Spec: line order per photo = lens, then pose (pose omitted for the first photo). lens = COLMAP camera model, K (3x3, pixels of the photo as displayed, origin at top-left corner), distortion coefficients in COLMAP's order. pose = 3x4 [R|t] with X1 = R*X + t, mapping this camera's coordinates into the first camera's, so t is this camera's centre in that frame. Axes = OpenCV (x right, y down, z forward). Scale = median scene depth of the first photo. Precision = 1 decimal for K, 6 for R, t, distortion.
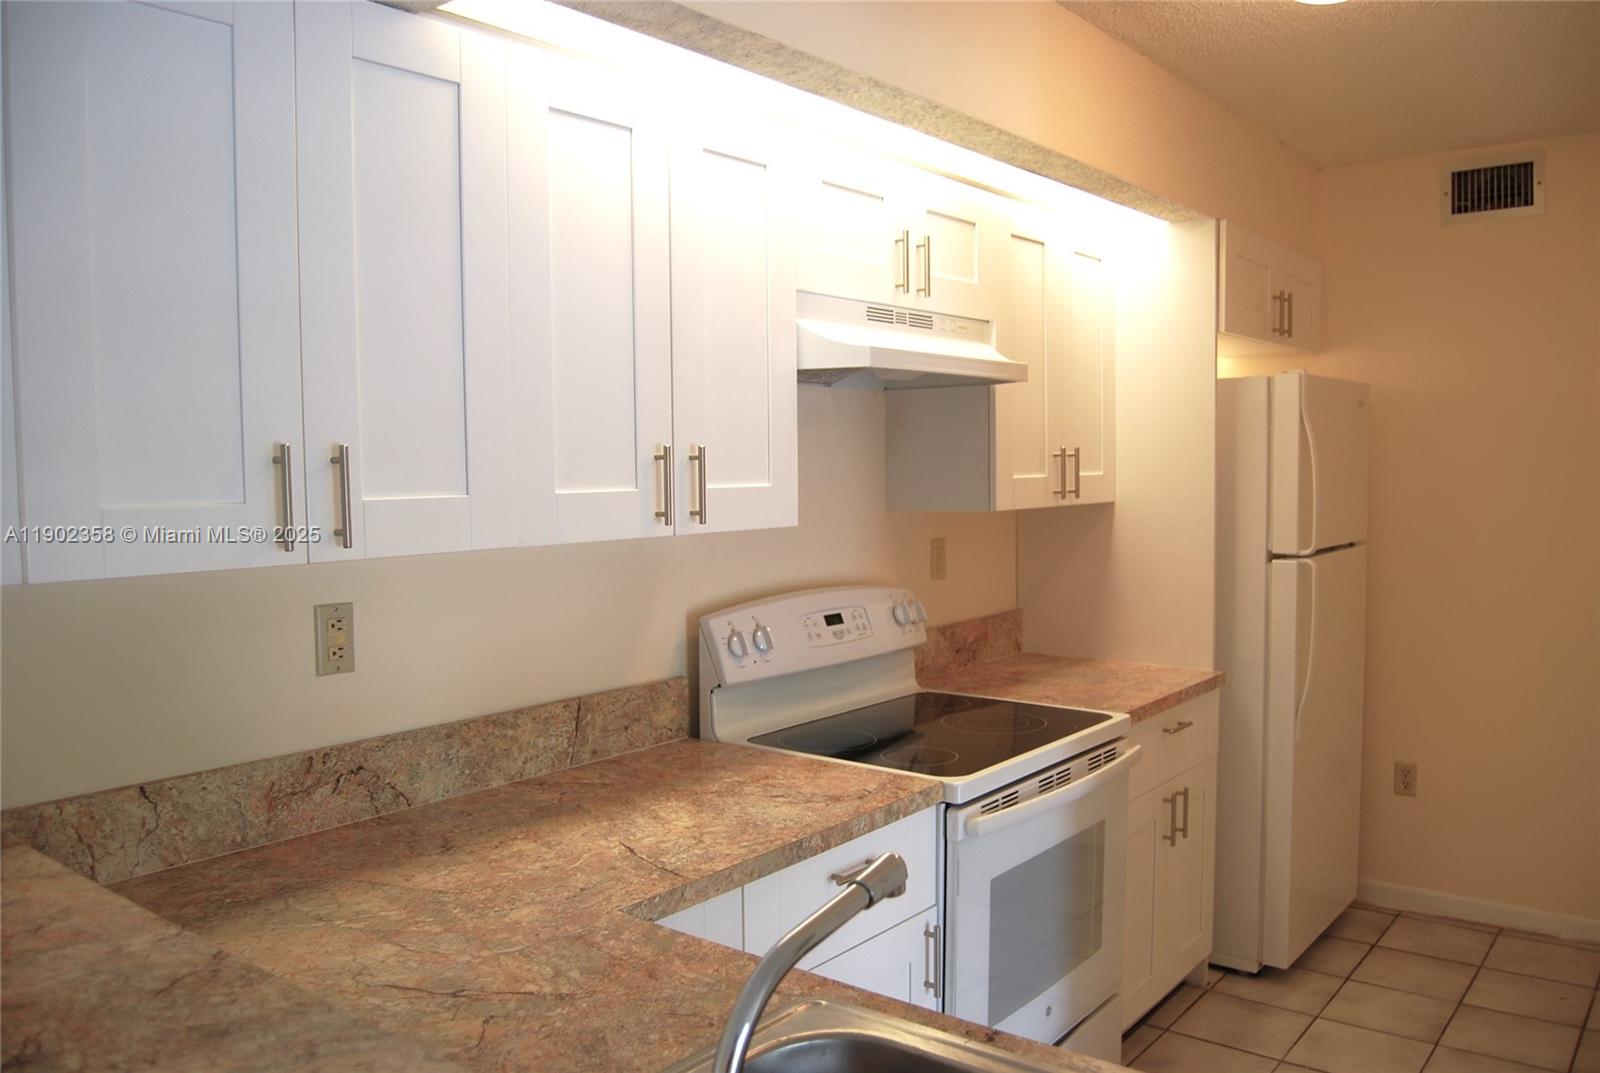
lens RADIAL K [[1250.3, 0, 795.1], [0, 1250.3, 541.0], [0, 0, 1]] dist [-0.091529, 0.033562]
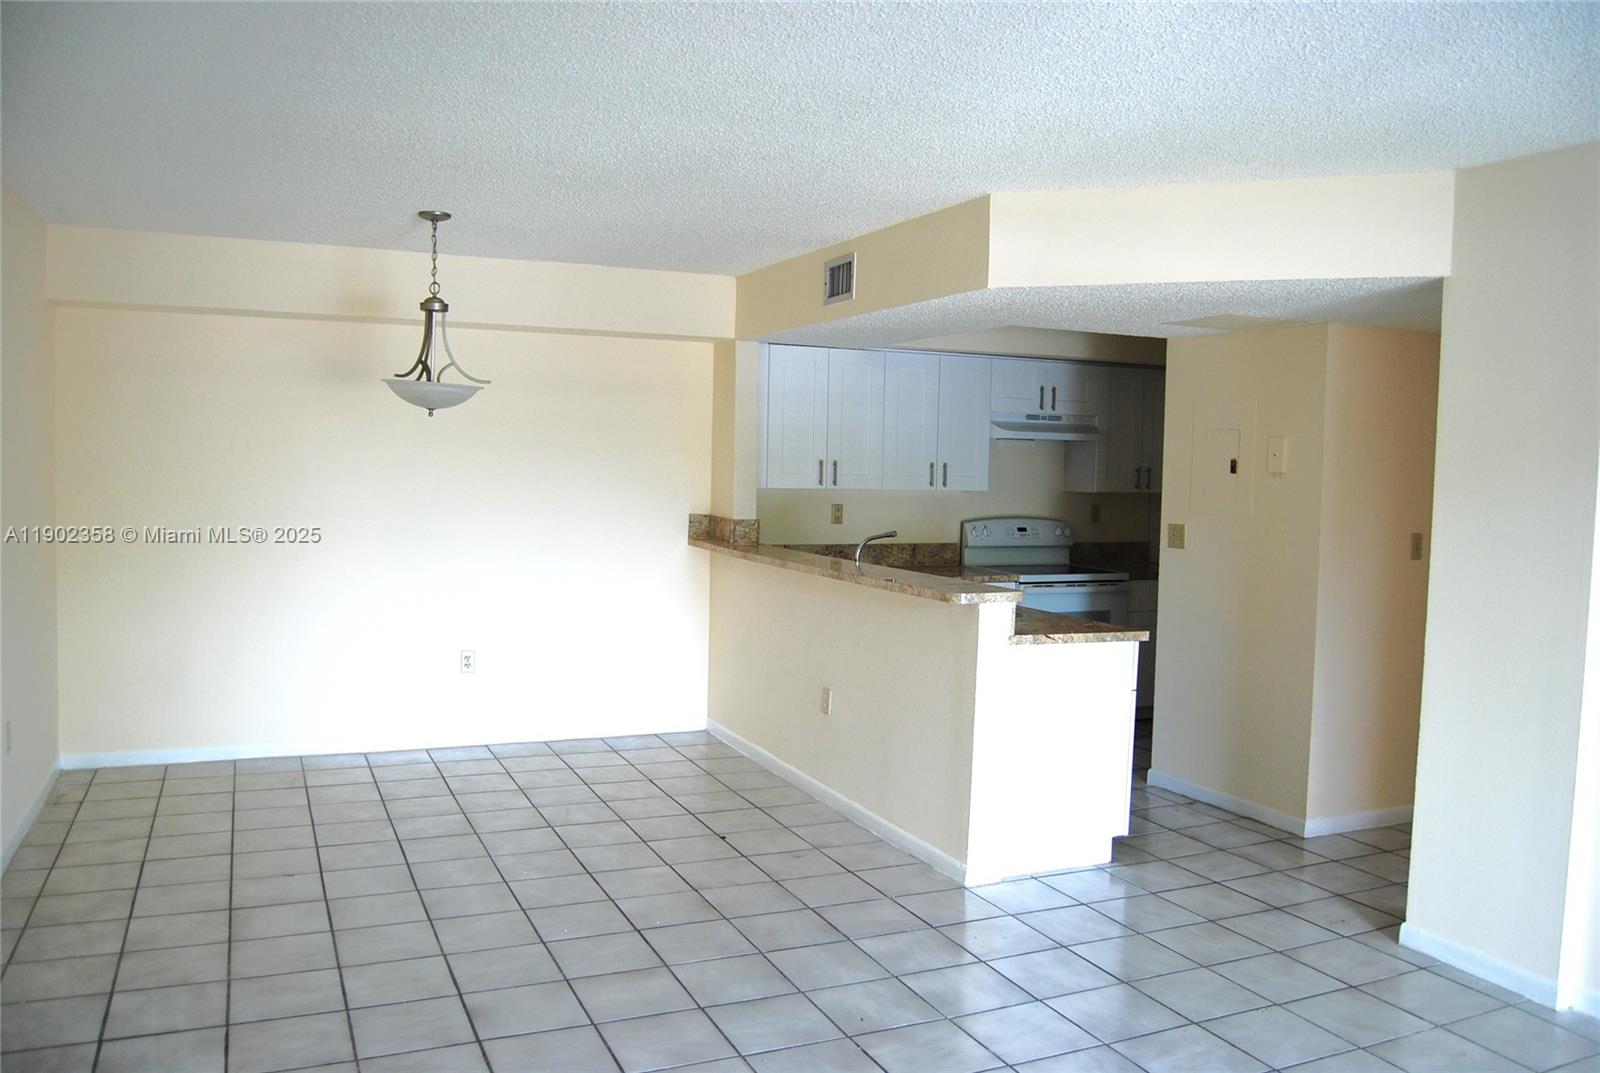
lens RADIAL K [[1268.8, 0, 800.0], [0, 1268.8, 536.5], [0, 0, 1]] dist [-0.102559, 0.011182]
pose [[0.886391, 0.055956, -0.459543, 0.898038], [-0.059979, 0.998182, 0.005853, 0.095420], [0.459035, 0.022375, 0.888136, -1.695370]]
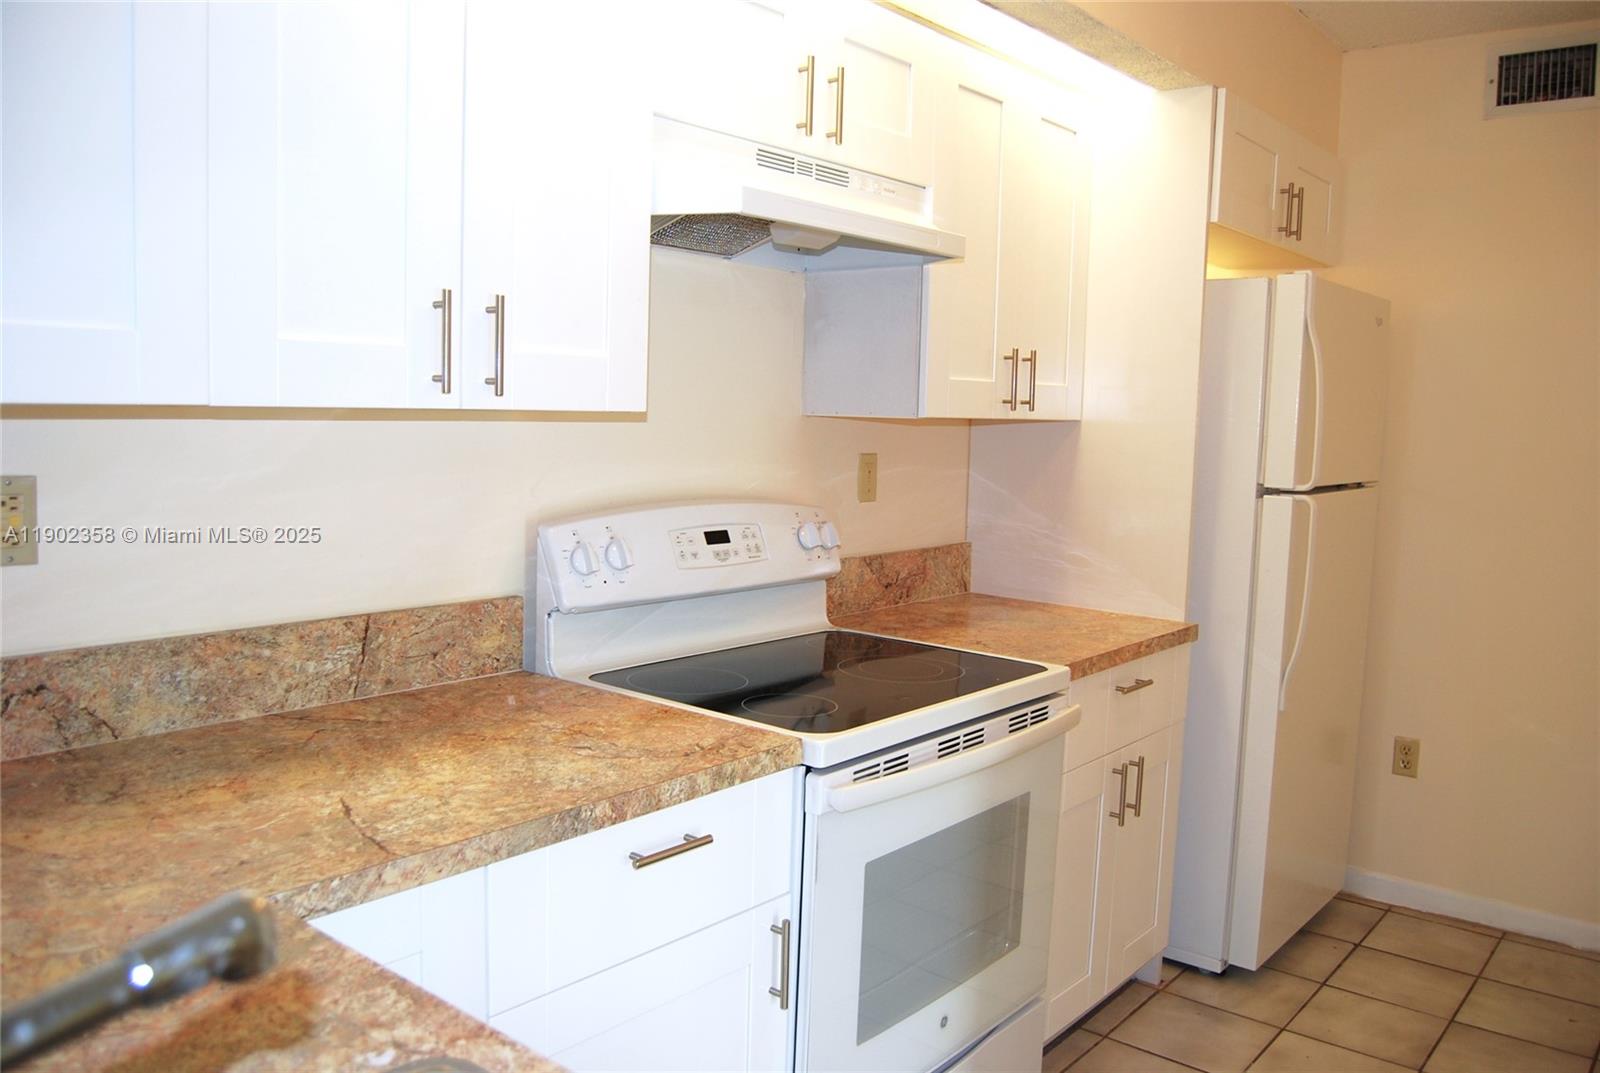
lens RADIAL K [[1250.3, 0, 795.1], [0, 1250.3, 541.0], [0, 0, 1]] dist [-0.091529, 0.033562]
pose [[0.999056, 0.040851, -0.014765, 0.100437], [-0.040174, 0.998244, 0.043527, 0.028621], [0.016517, -0.042893, 0.998943, 0.181206]]
